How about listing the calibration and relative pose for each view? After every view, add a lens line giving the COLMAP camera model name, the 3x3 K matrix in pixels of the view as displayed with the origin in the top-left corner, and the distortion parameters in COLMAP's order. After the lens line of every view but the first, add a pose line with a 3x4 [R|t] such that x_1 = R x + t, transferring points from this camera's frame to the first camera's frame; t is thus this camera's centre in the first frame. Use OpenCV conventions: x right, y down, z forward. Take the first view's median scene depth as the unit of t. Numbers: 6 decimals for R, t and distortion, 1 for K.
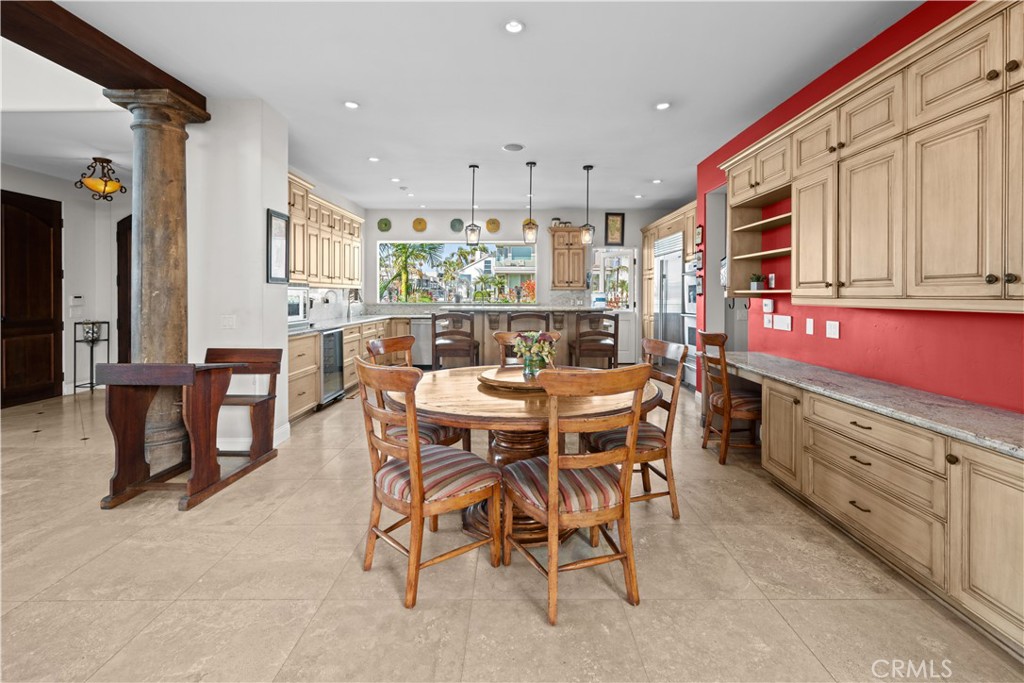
lens RADIAL K [[450.8, 0, 515.1], [0, 450.8, 297.0], [0, 0, 1]] dist [-0.001166, 0.000152]
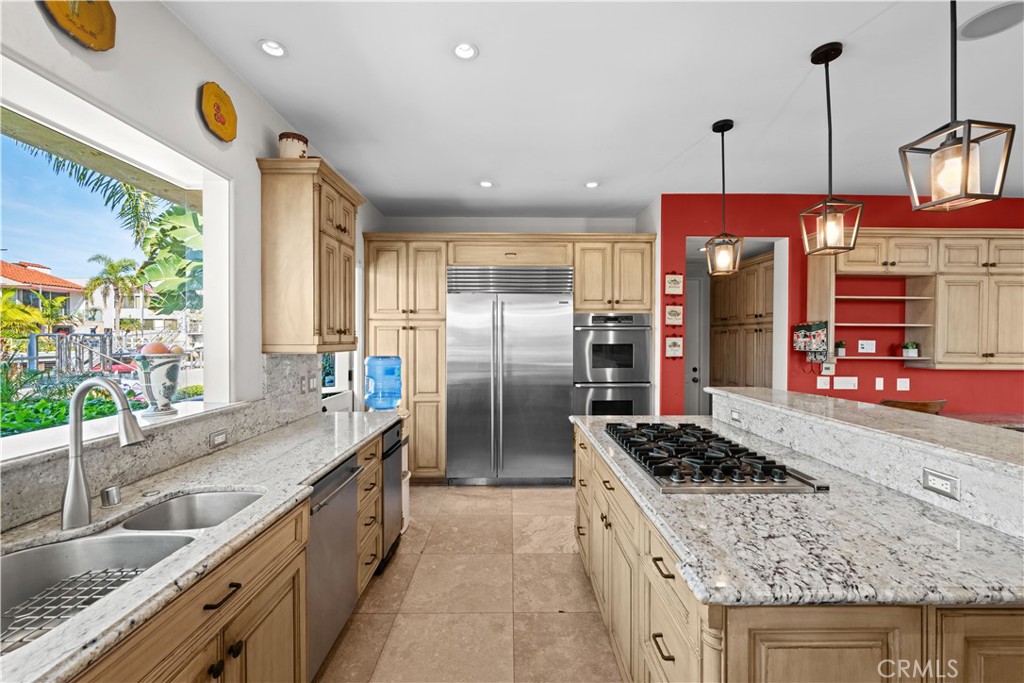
lens RADIAL K [[418.3, 0, 517.8], [0, 418.3, 341.0], [0, 0, 1]] dist [-0.000302, 0.000143]
pose [[-0.016079, -0.007825, 0.999840, -0.578266], [-0.001885, 0.999968, 0.007796, -0.071466], [-0.999869, -0.001760, -0.016093, 2.245386]]
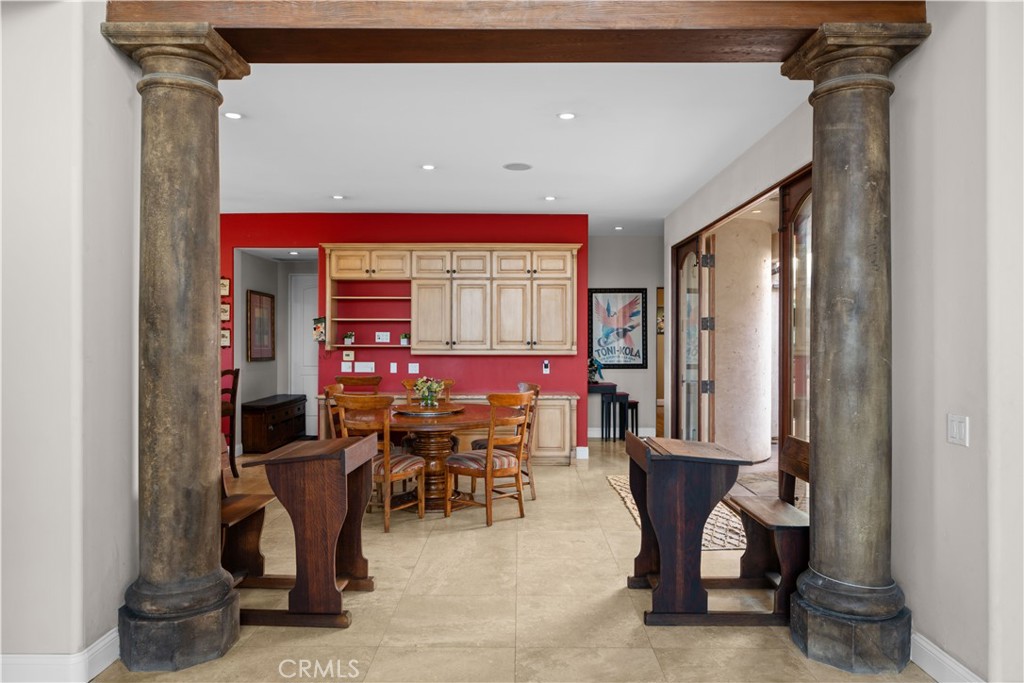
lens RADIAL K [[688.4, 0, 511.5], [0, 688.4, 337.4], [0, 0, 1]] dist [0.009085, 0.000180]
pose [[0.015585, -0.002754, 0.999875, -1.898088], [0.003018, 0.999992, 0.002708, -0.050463], [-0.999874, 0.002976, 0.015593, 0.600648]]
